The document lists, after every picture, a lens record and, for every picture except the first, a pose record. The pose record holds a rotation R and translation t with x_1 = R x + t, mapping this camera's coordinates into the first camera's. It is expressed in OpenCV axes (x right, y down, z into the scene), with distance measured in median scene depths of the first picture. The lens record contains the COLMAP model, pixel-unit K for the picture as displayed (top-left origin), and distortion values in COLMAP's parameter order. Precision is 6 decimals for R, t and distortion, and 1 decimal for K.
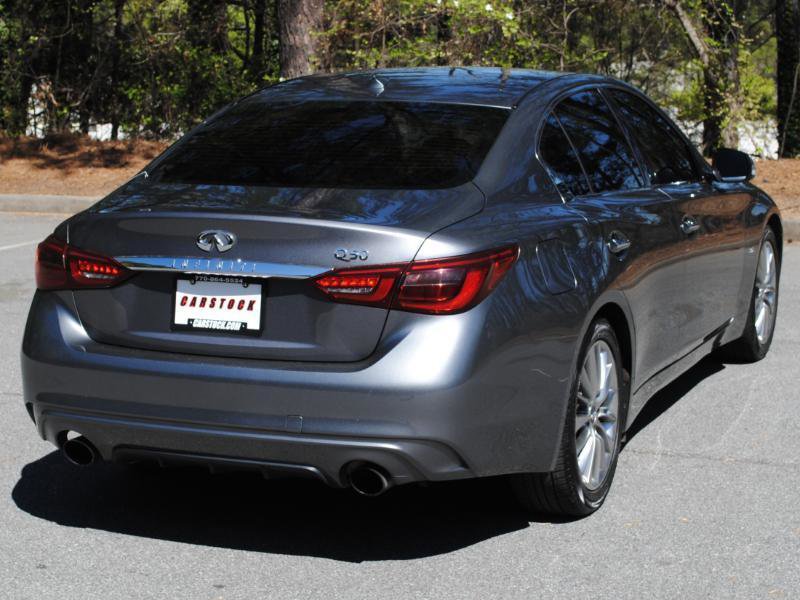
lens RADIAL K [[1835.0, 0, 400.0], [0, 1835.0, 300.0], [0, 0, 1]] dist [-0.020010, 0.023977]
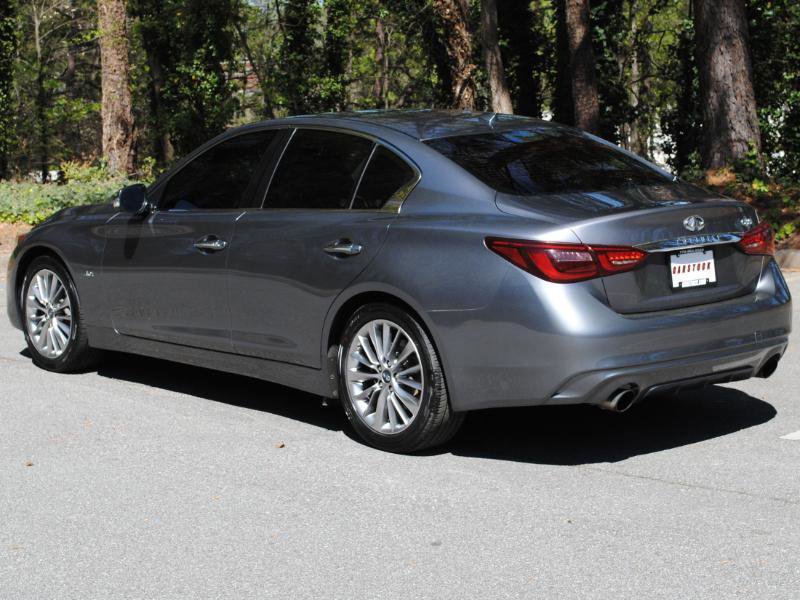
lens RADIAL K [[1835.0, 0, 400.0], [0, 1835.0, 300.0], [0, 0, 1]] dist [-0.020010, 0.023977]
pose [[0.391077, -0.109333, 0.913841, -1.482042], [0.162750, 0.985487, 0.048256, -0.078769], [-0.905854, 0.129856, 0.403195, 0.639899]]
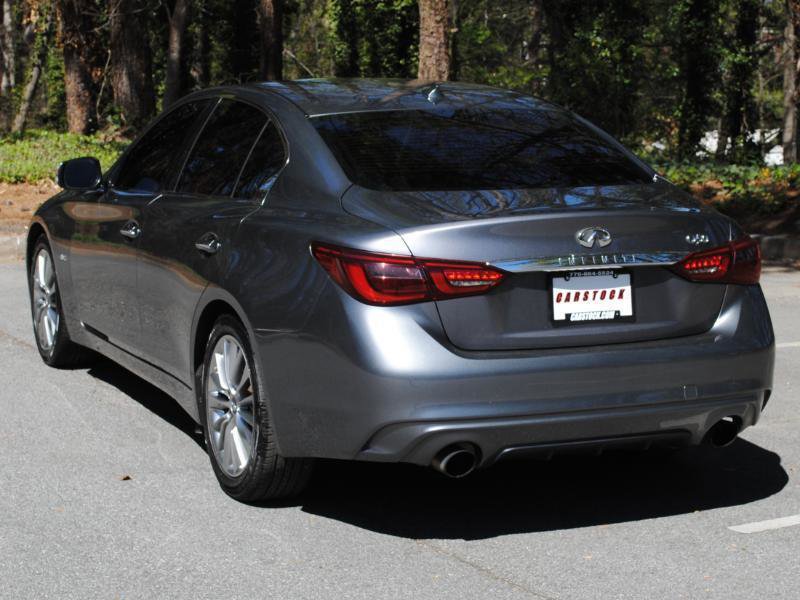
lens RADIAL K [[1919.7, 0, 400.0], [0, 1919.7, 300.0], [0, 0, 1]] dist [-0.014442, 0.113183]
pose [[0.657279, -0.085184, 0.748817, -1.014133], [0.110755, 0.993722, 0.015828, -0.025960], [-0.745464, 0.072531, 0.662587, 0.342294]]
